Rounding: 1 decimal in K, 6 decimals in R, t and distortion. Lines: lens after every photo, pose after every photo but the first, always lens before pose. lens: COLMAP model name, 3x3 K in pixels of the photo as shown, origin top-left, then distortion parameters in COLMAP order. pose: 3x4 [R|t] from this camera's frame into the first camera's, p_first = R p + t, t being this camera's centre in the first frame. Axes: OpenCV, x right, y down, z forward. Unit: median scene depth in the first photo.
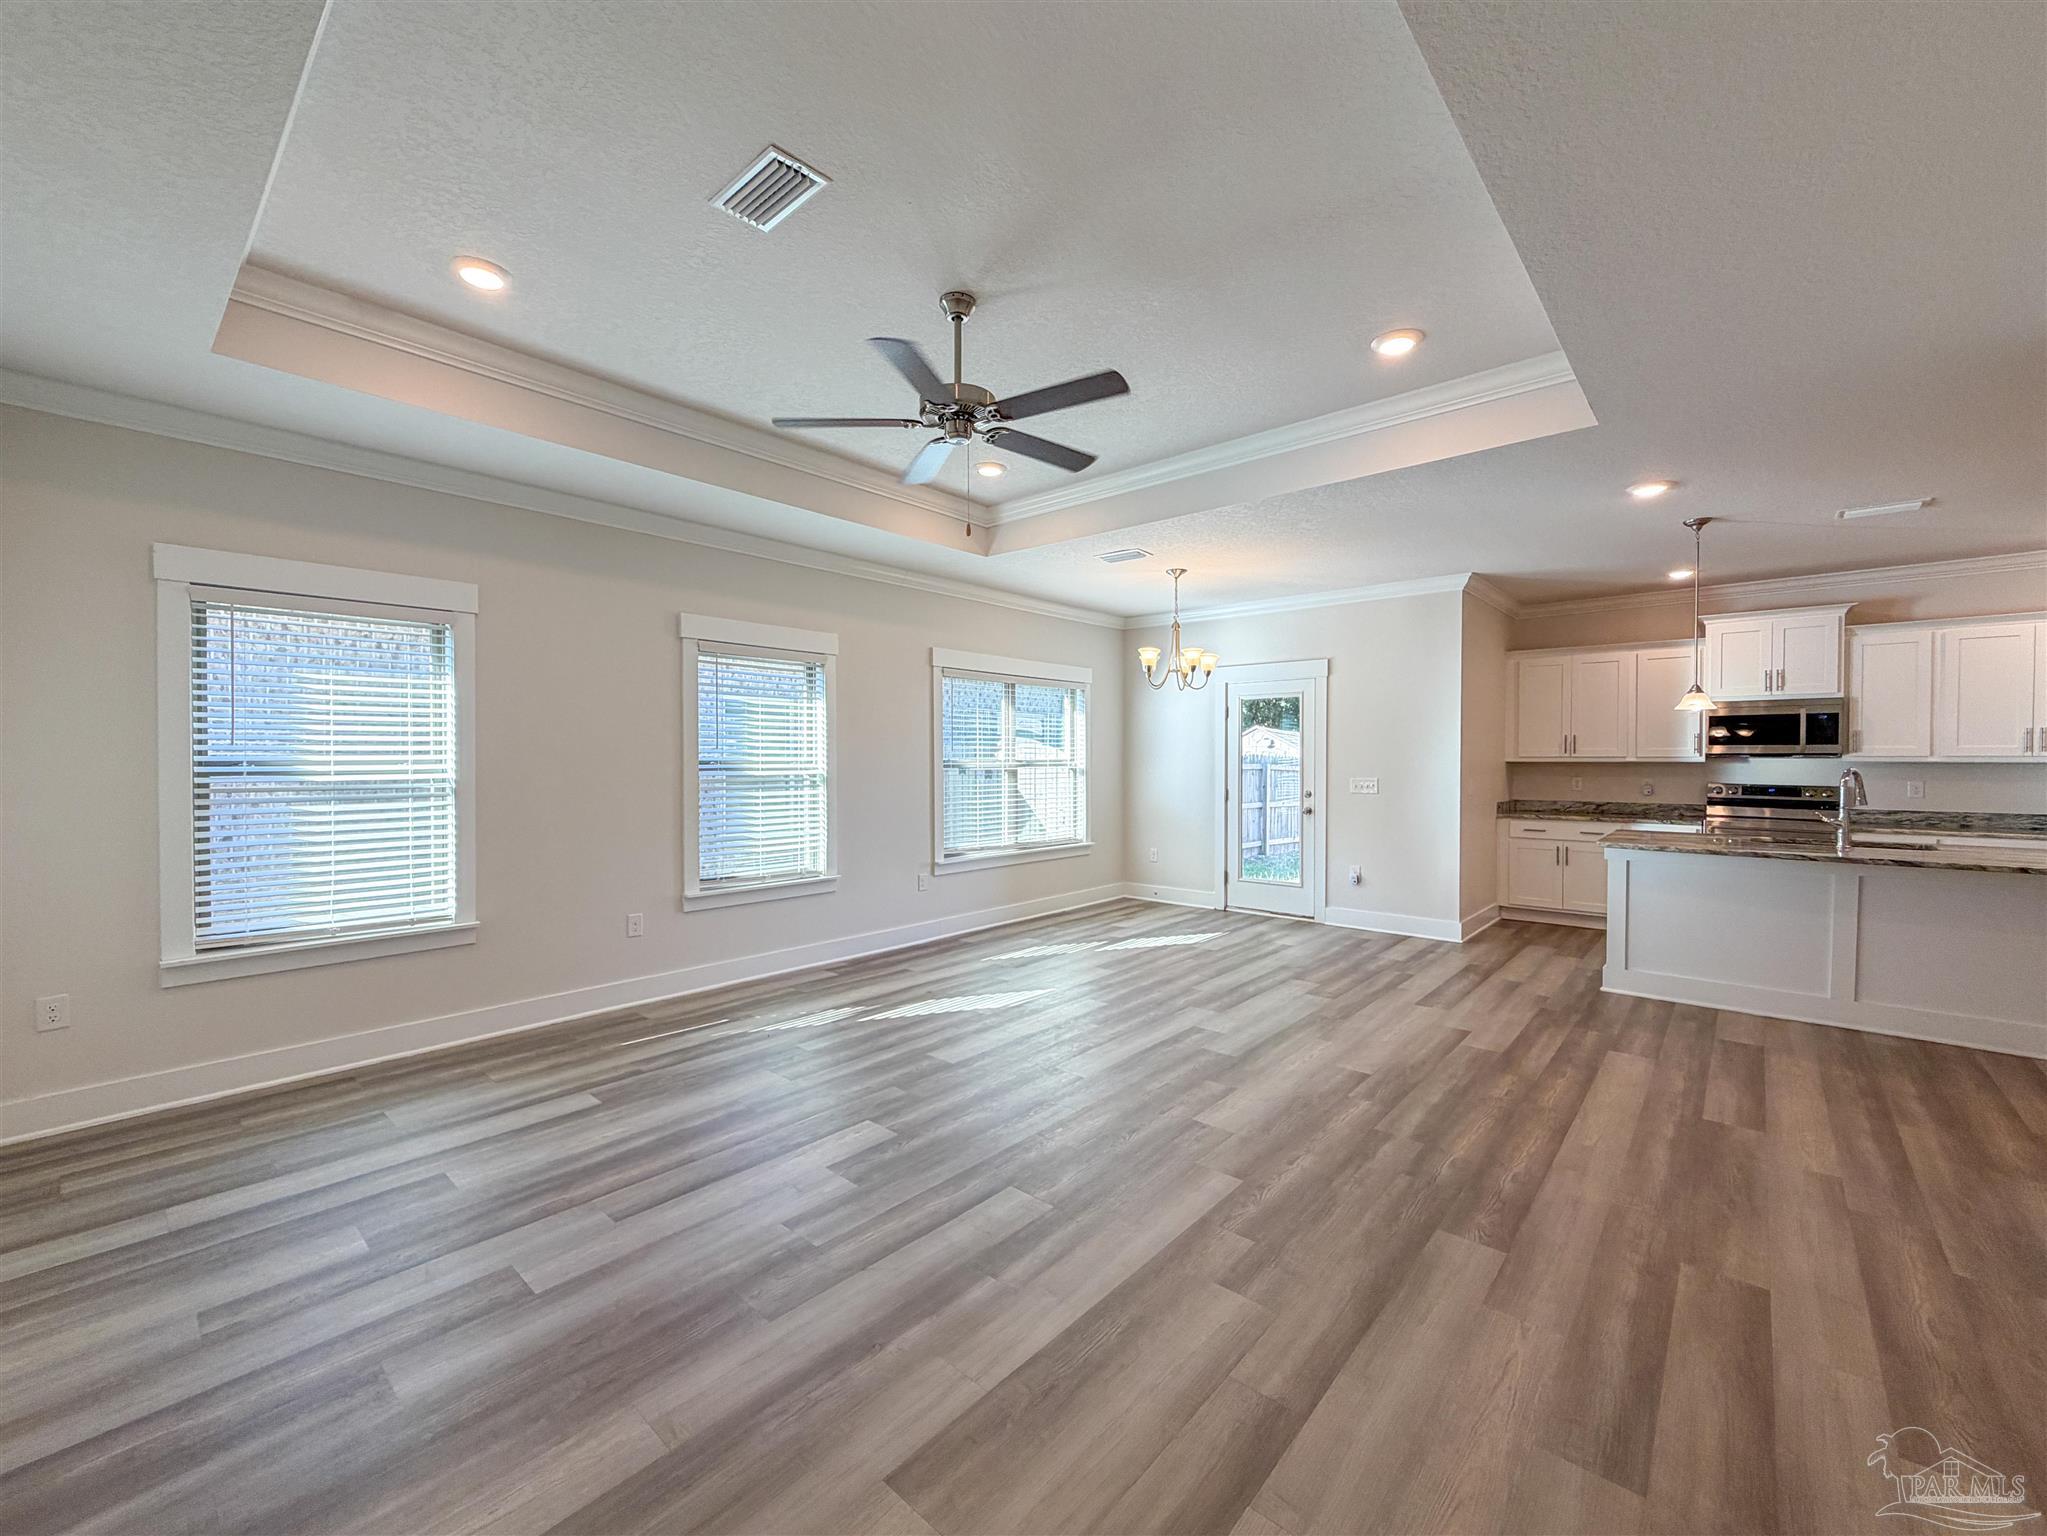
lens RADIAL K [[827.3, 0, 1020.4], [0, 827.3, 770.8], [0, 0, 1]] dist [-0.000478, 0.000337]
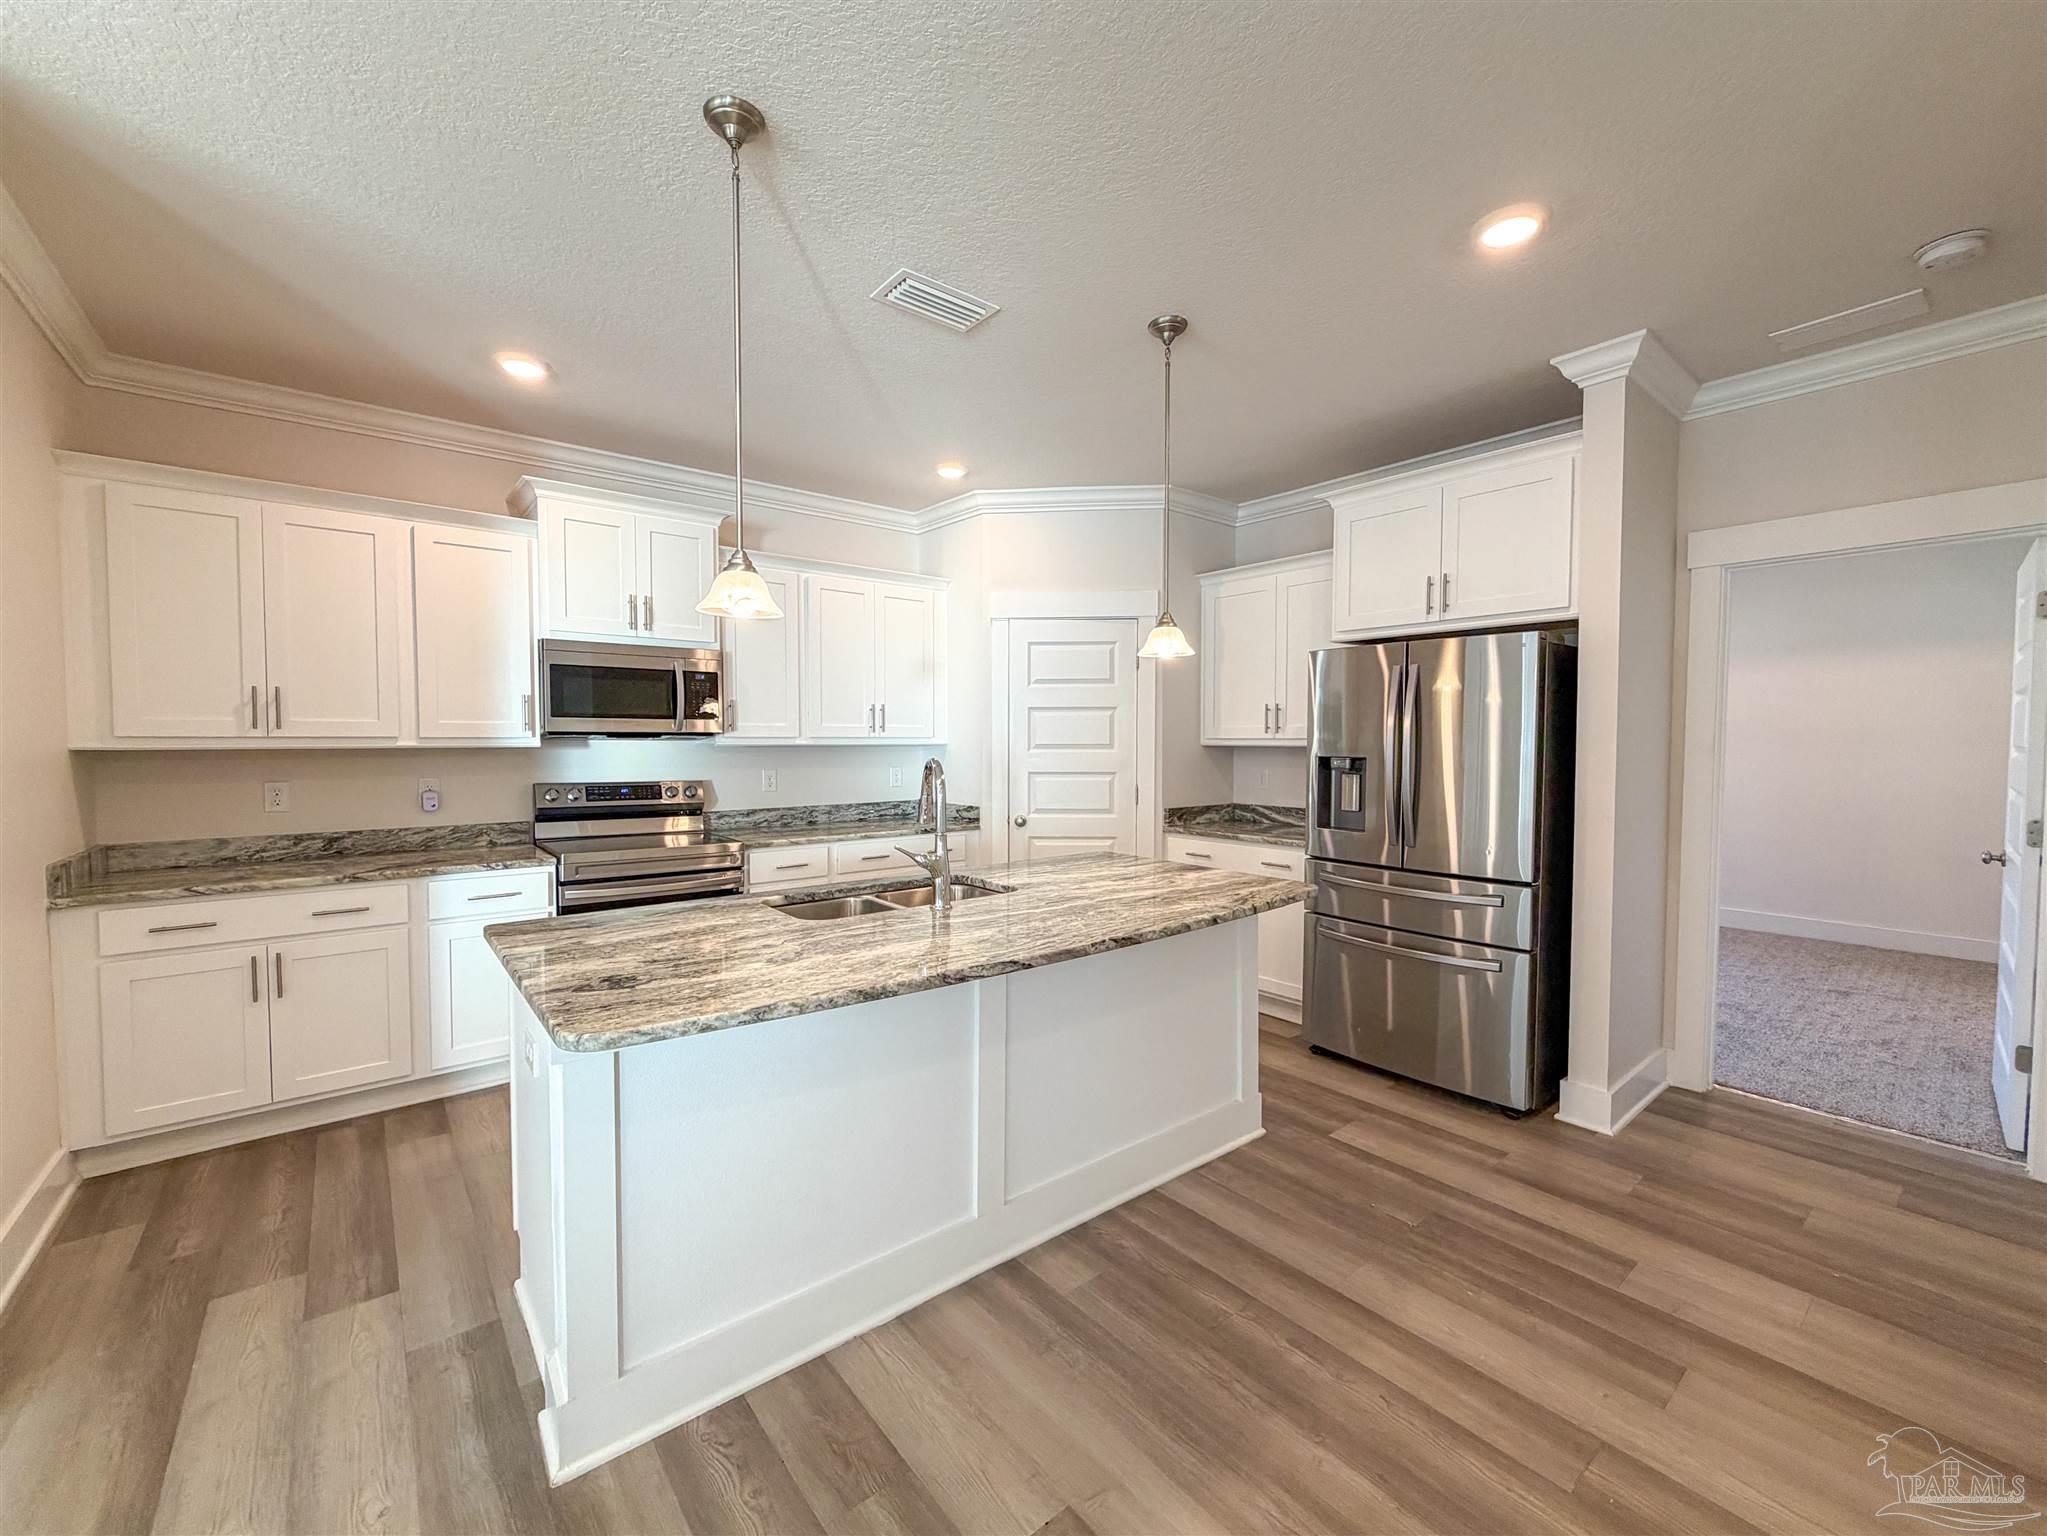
lens RADIAL K [[827.3, 0, 1019.1], [0, 827.3, 772.3], [0, 0, 1]] dist [-0.000478, 0.000337]
pose [[0.165487, -0.037643, 0.985493, 0.359215], [0.015531, 0.999247, 0.035560, -0.008886], [-0.986090, 0.009421, 0.165947, 0.639992]]
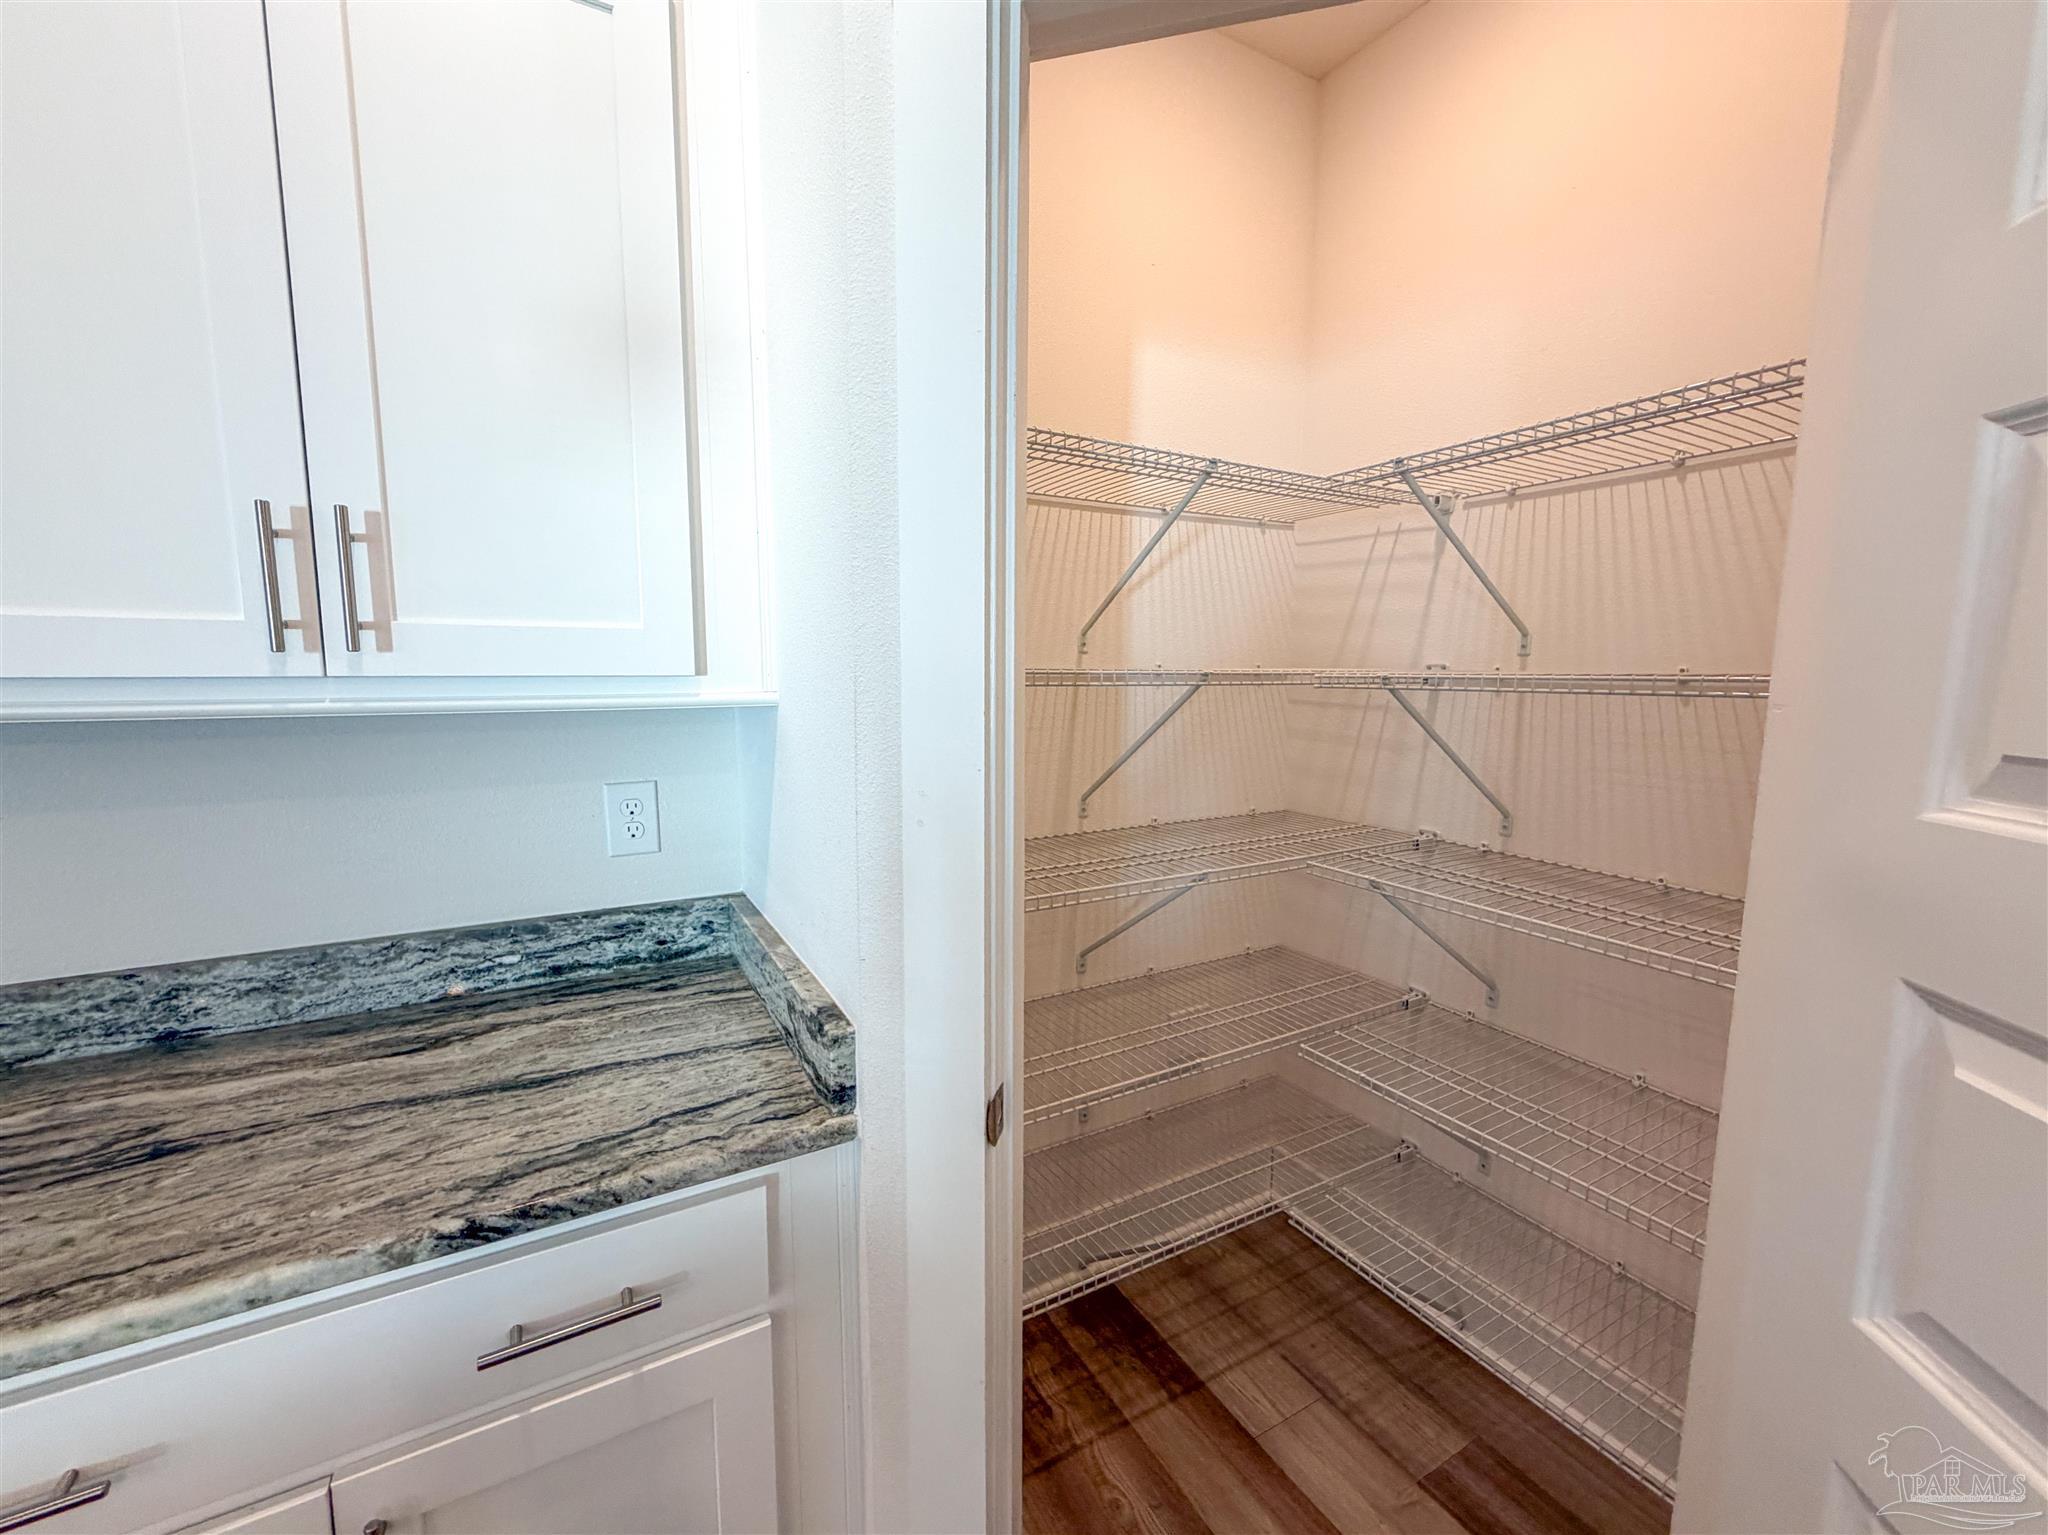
lens RADIAL K [[827.7, 0, 1025.0], [0, 827.7, 767.2], [0, 0, 1]] dist [-0.000478, 0.000337]
pose [[0.322342, -0.116008, 0.939488, 0.999040], [0.004841, 0.992652, 0.120911, -0.017160], [-0.946611, -0.034427, 0.320535, 0.729325]]
